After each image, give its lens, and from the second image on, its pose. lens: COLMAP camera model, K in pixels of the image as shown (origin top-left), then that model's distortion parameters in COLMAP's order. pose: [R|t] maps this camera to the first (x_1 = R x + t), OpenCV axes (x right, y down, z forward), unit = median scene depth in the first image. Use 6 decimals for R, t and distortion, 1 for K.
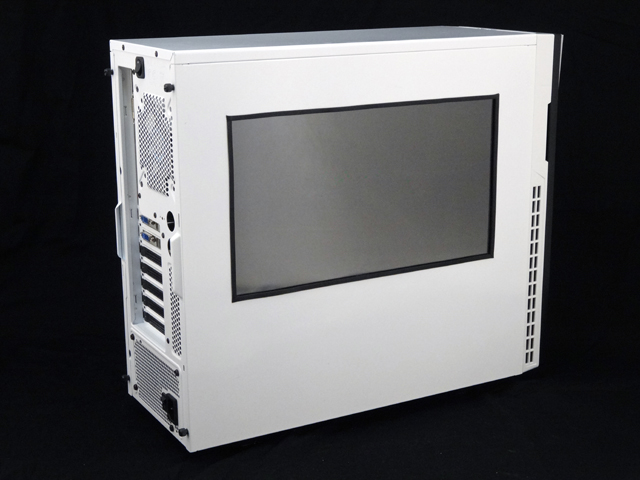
lens RADIAL K [[1078.8, 0, 320.0], [0, 1078.8, 240.0], [0, 0, 1]] dist [0.032783, 0.004514]
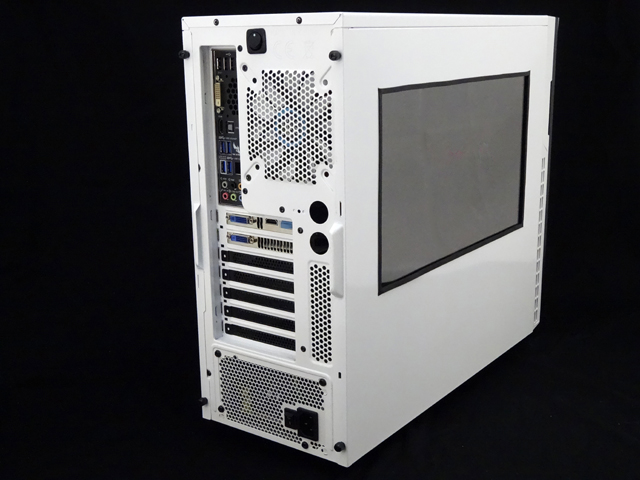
lens RADIAL K [[828.9, 0, 320.0], [0, 828.9, 240.0], [0, 0, 1]] dist [0.003020, -0.019315]
pose [[0.911610, -0.106769, 0.396948, -0.378772], [0.111139, 0.993732, 0.012053, -0.002893], [-0.395747, 0.033129, 0.917762, 0.351930]]
